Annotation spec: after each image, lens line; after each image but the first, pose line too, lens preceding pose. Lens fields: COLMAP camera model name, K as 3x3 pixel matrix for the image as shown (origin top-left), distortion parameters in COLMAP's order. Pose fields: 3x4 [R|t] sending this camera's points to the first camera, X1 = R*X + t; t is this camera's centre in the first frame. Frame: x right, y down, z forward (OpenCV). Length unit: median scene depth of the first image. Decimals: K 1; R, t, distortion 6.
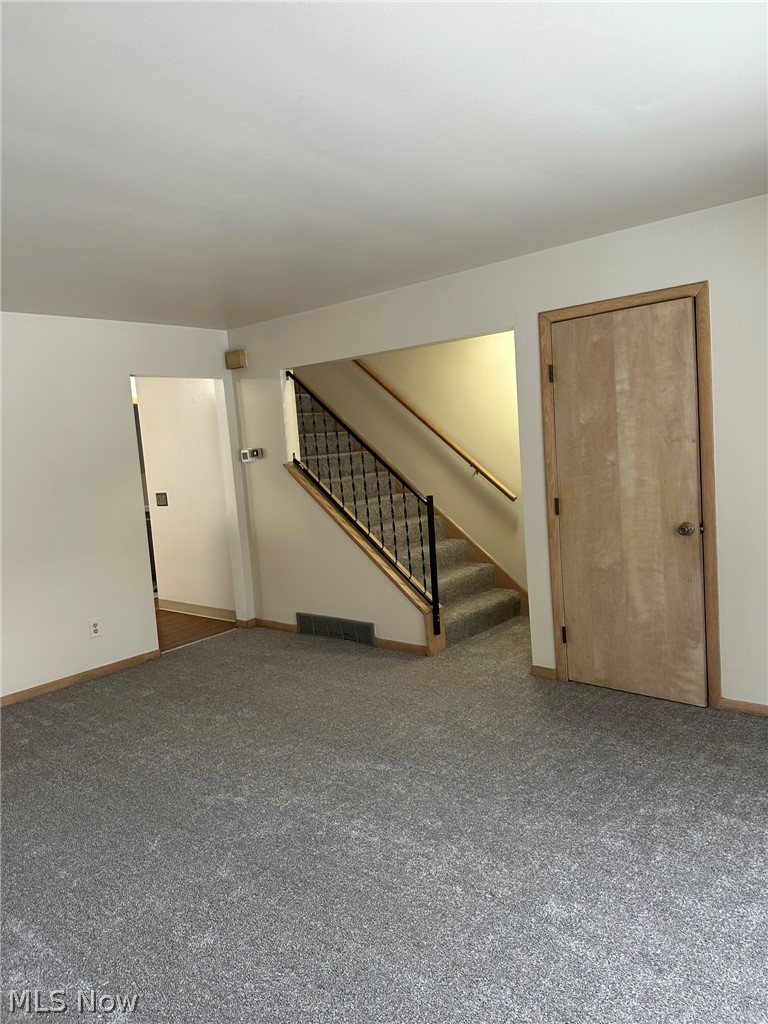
lens RADIAL K [[707.4, 0, 384.0], [0, 707.4, 512.0], [0, 0, 1]] dist [0.069761, -0.105824]
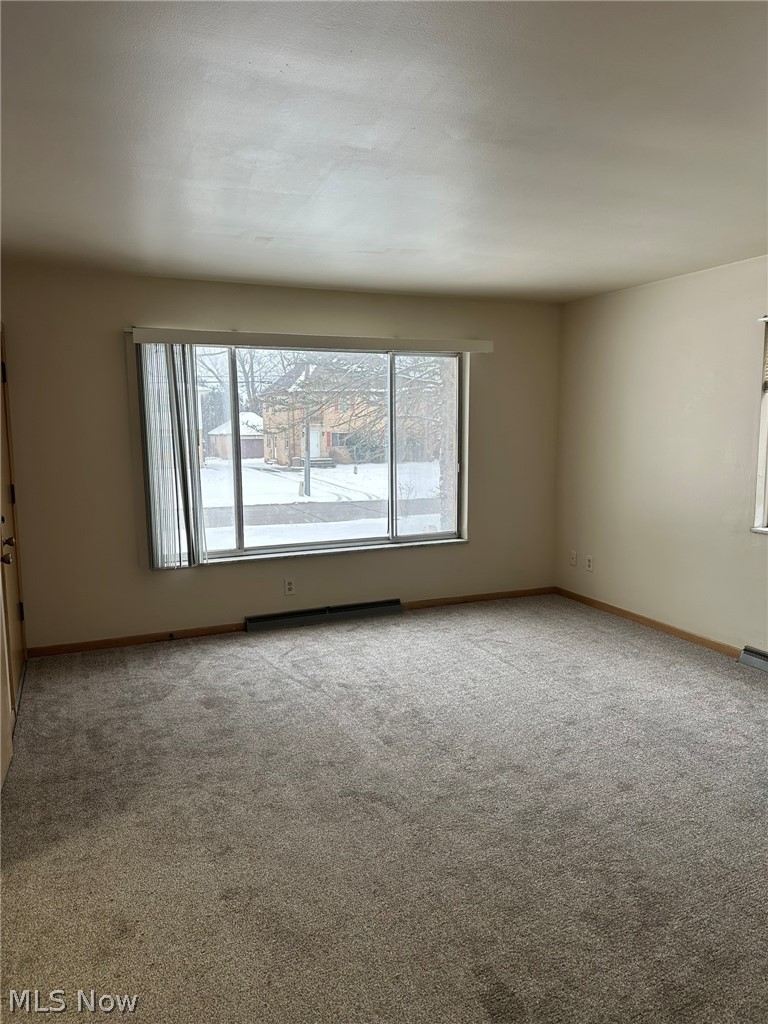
lens RADIAL K [[706.2, 0, 384.0], [0, 706.2, 512.0], [0, 0, 1]] dist [0.131373, -0.270023]
pose [[-0.878152, 0.016849, 0.478085, -0.401983], [0.117683, 0.976276, 0.181756, -0.135362], [-0.463680, 0.215873, -0.859302, 1.471565]]
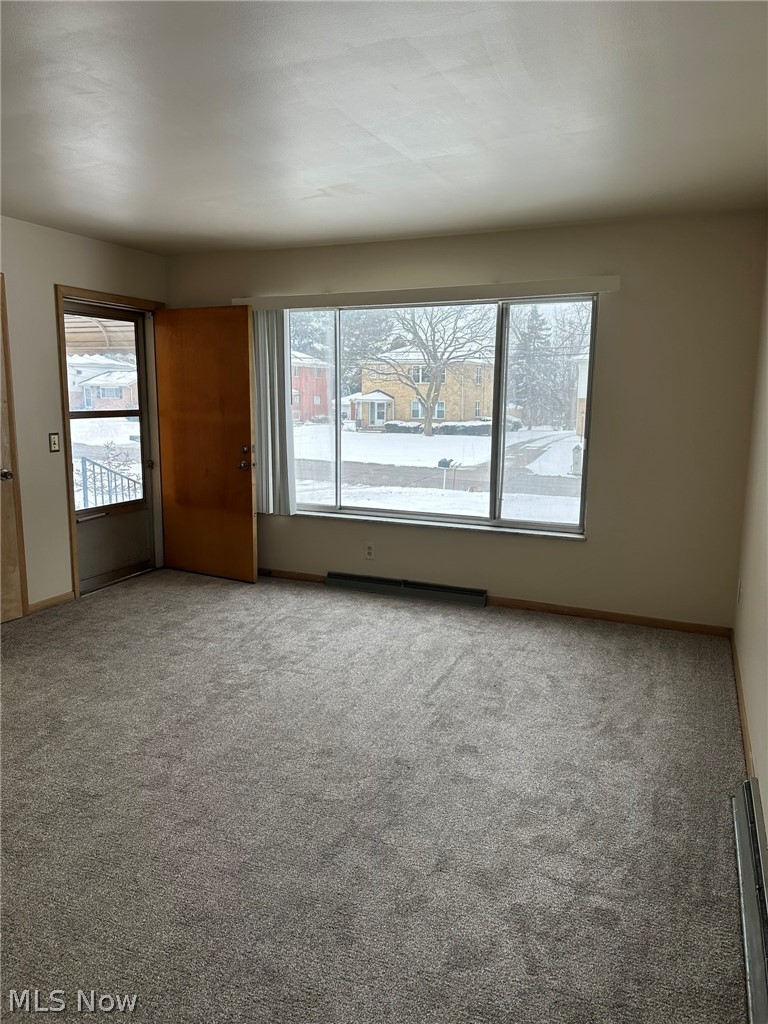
lens RADIAL K [[707.4, 0, 384.0], [0, 707.4, 512.0], [0, 0, 1]] dist [0.069761, -0.105824]
pose [[-0.285242, -0.097409, 0.953493, -0.892065], [0.102318, 0.986043, 0.131343, -0.007576], [-0.952978, 0.135024, -0.271295, 0.699428]]
